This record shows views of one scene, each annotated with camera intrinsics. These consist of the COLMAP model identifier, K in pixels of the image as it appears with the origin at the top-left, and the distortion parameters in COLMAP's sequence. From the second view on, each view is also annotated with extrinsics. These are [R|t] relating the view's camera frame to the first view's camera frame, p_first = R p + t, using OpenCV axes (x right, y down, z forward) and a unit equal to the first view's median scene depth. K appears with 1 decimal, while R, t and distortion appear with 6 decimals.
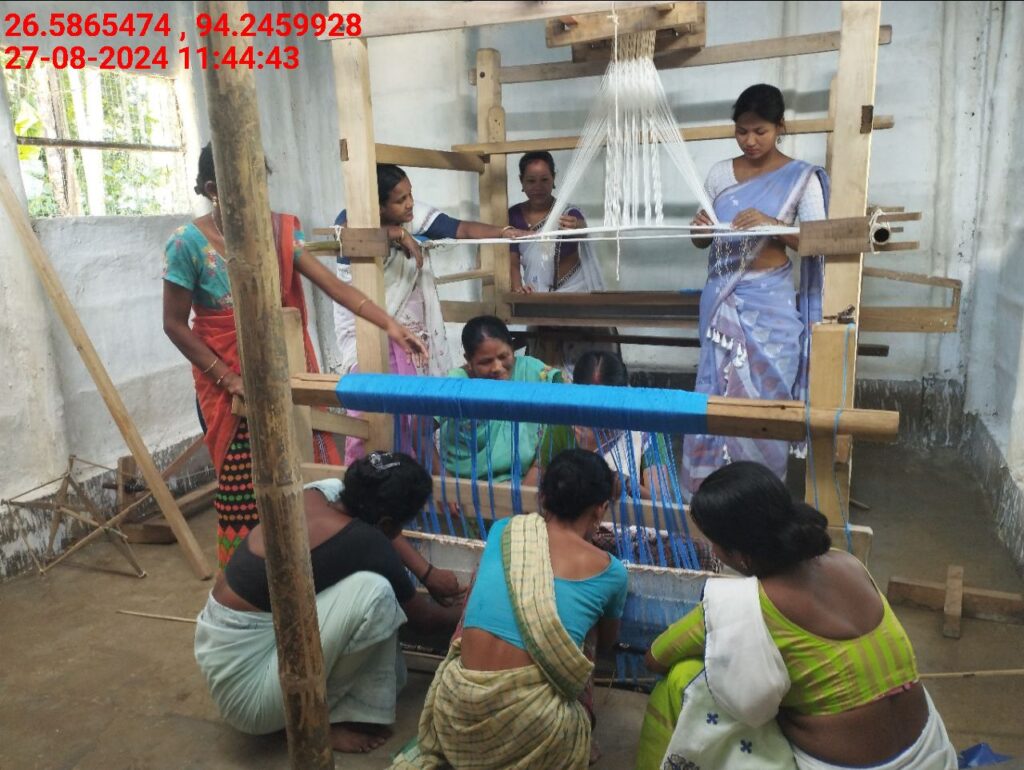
lens RADIAL K [[858.9, 0, 514.4], [0, 858.9, 390.8], [0, 0, 1]] dist [0.076220, -0.075393]
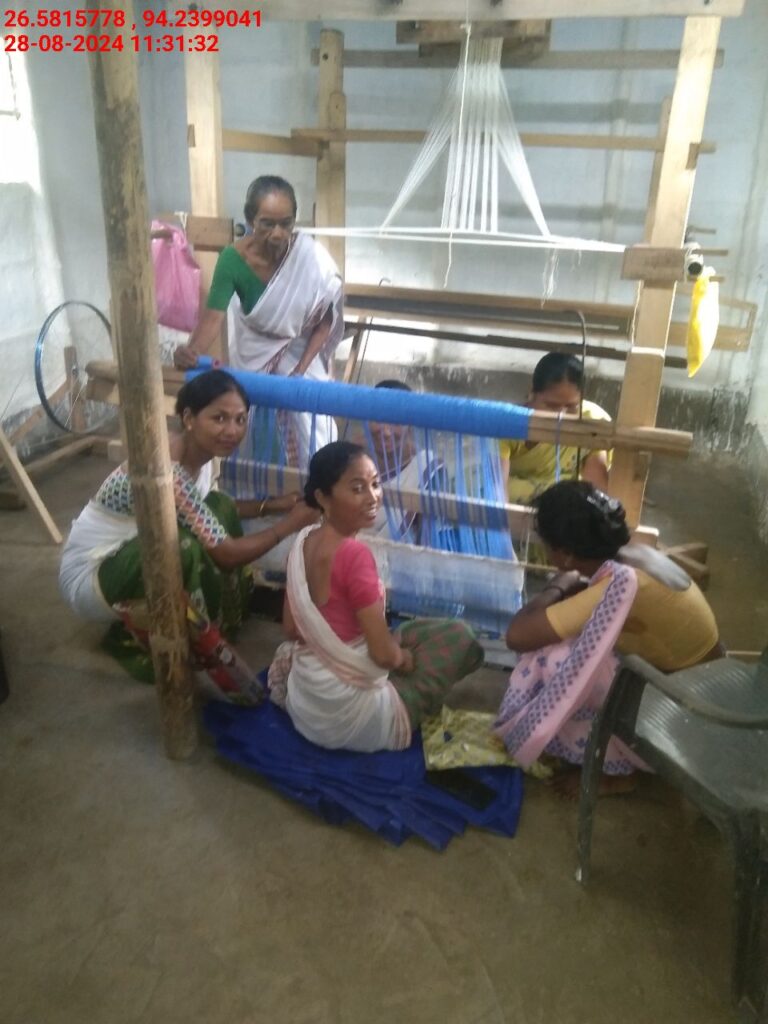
lens RADIAL K [[845.0, 0, 391.5], [0, 845.0, 515.4], [0, 0, 1]] dist [-0.014162, 0.015303]
pose [[0.995303, 0.041897, 0.087277, -0.025239], [-0.056491, 0.983455, 0.172118, -0.019898], [-0.078622, -0.176240, 0.981202, -0.046619]]
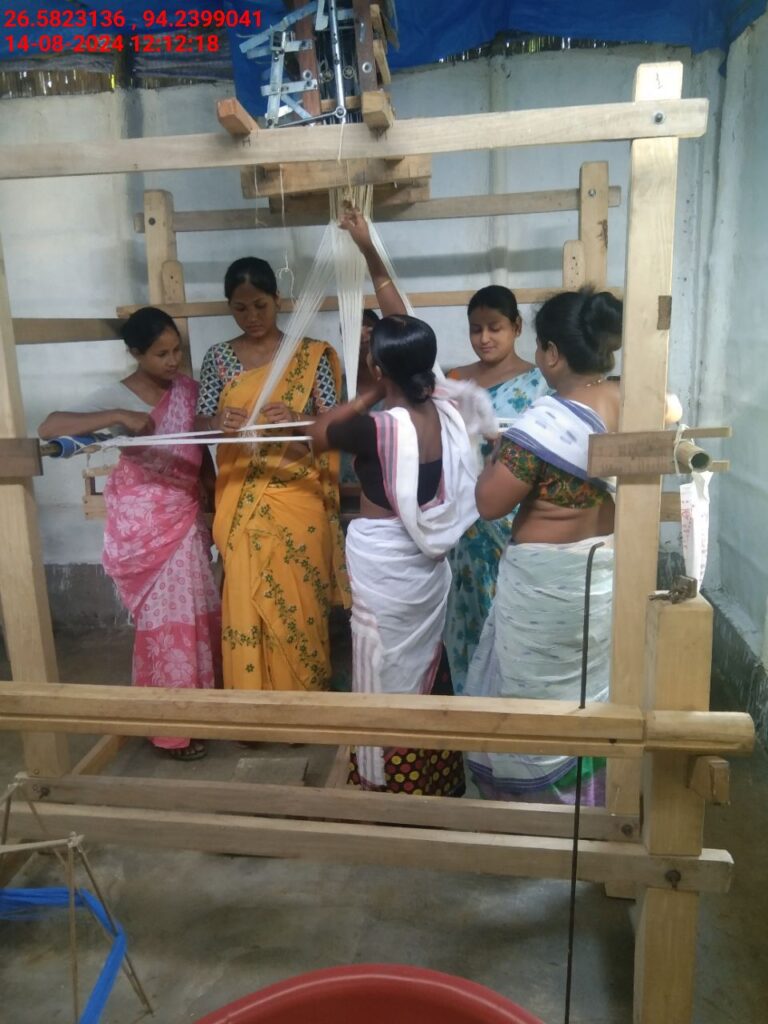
lens RADIAL K [[845.0, 0, 385.0], [0, 845.0, 511.8], [0, 0, 1]] dist [-0.014162, 0.015303]
pose [[0.971275, -0.052708, 0.232047, -0.023678], [0.051978, 0.998605, 0.009264, -0.092565], [-0.232212, 0.003063, 0.972660, 0.188777]]
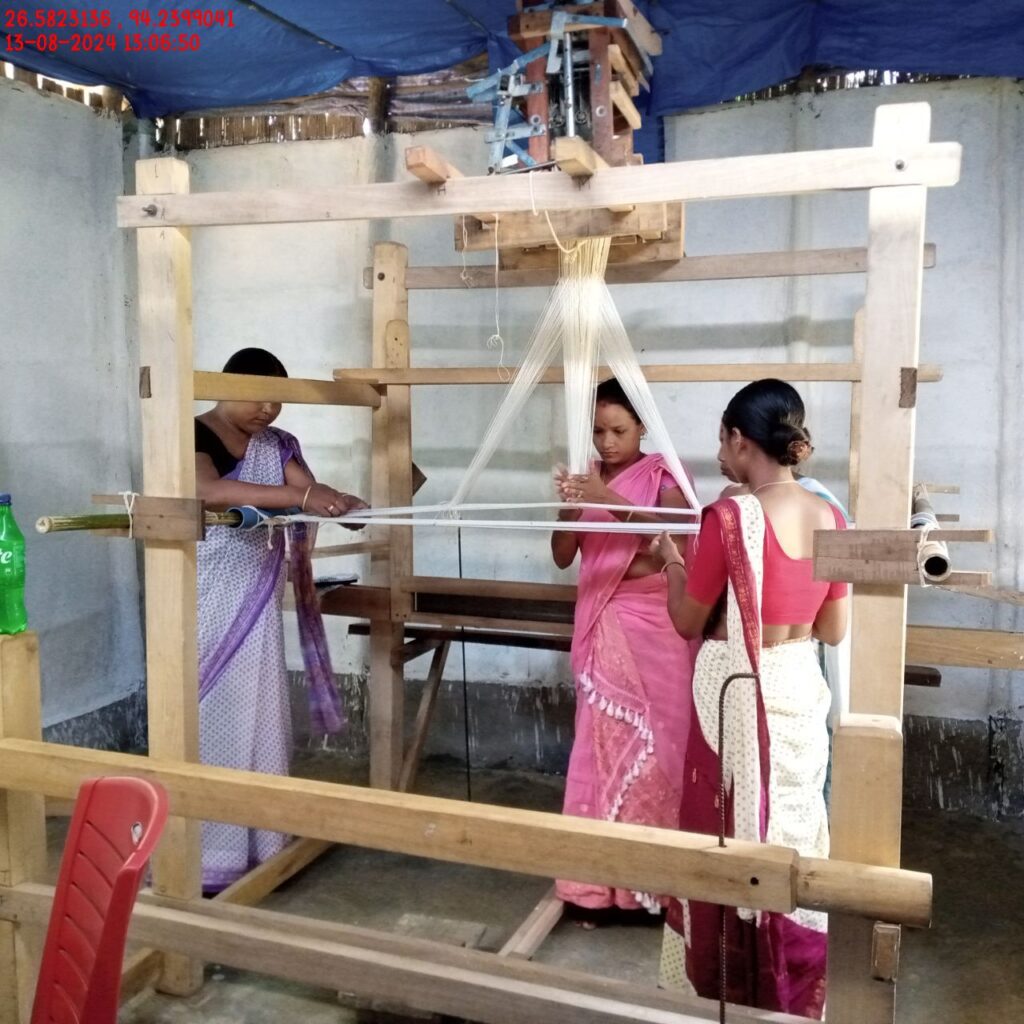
lens RADIAL K [[1102.2, 0, 520.1], [0, 1102.2, 495.3], [0, 0, 1]] dist [0.023154, 0.000000]
pose [[0.998154, 0.037534, 0.047742, 0.043555], [-0.030653, 0.990031, -0.137472, -0.065206], [-0.052426, 0.135755, 0.989354, 0.117556]]
